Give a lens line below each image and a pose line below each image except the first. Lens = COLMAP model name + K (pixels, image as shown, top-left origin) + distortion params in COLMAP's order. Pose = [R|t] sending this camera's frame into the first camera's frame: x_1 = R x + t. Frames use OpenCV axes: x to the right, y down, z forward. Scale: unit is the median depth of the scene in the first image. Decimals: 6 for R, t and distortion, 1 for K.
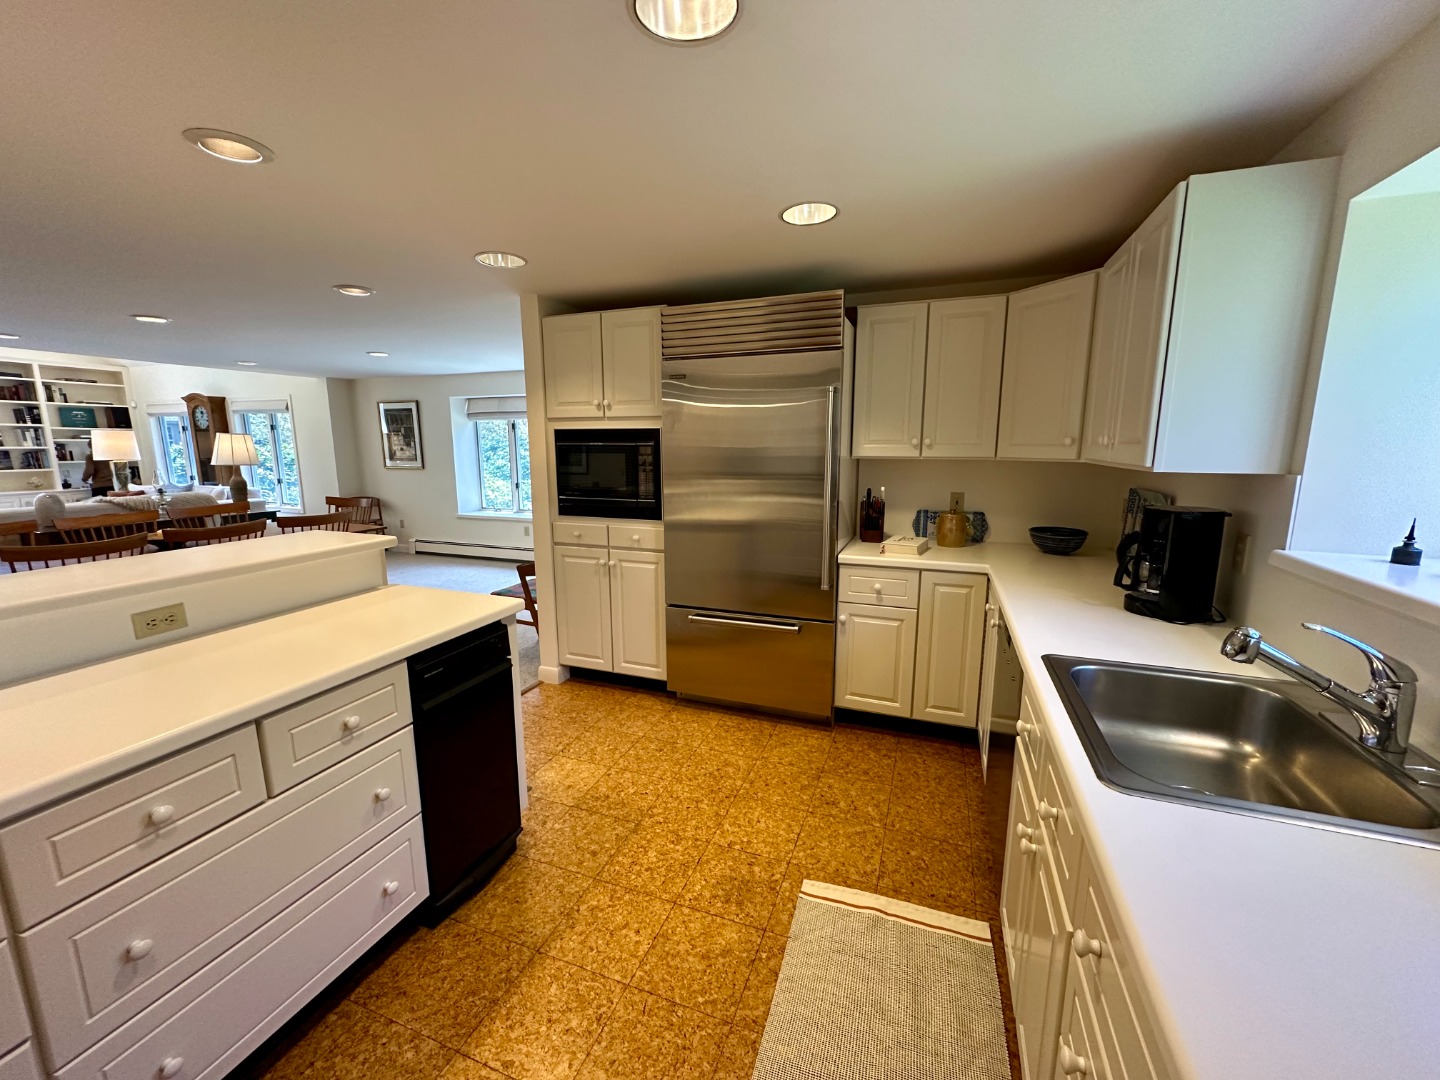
lens RADIAL K [[577.8, 0, 720.0], [0, 577.8, 540.0], [0, 0, 1]] dist [0.000924, 0.000935]
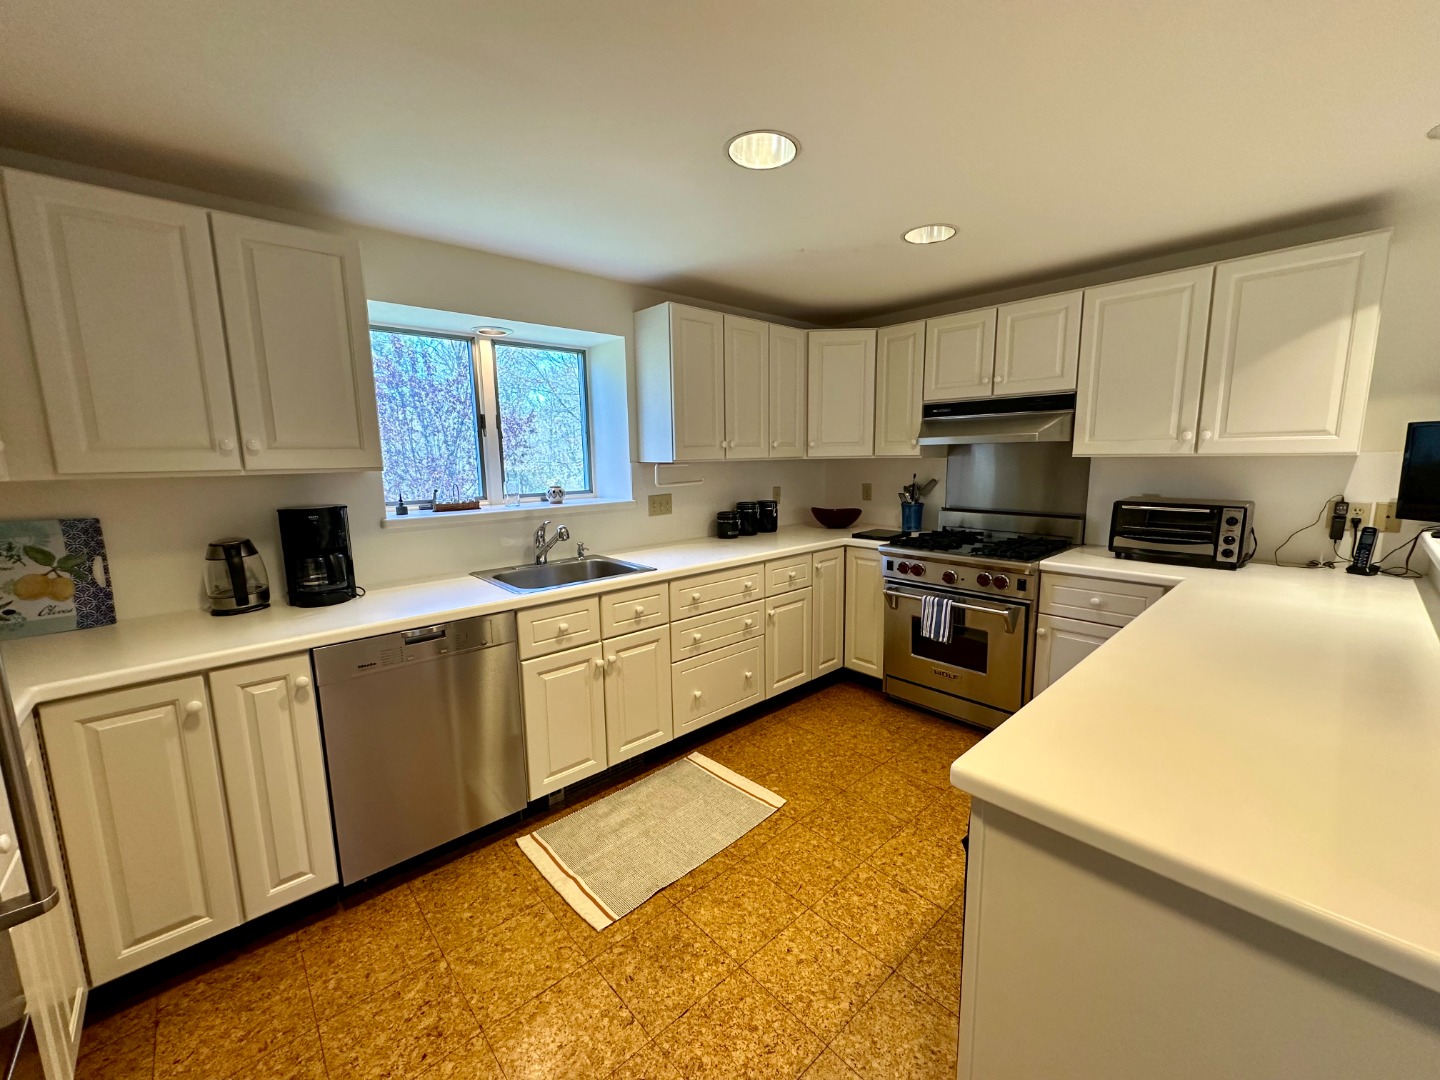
lens RADIAL K [[577.8, 0, 720.0], [0, 577.8, 540.0], [0, 0, 1]] dist [0.000924, 0.000935]
pose [[-0.892126, -0.052154, 0.448767, -0.437106], [0.090475, 0.952569, 0.290564, -0.255599], [-0.442635, 0.299822, -0.845092, 1.669469]]
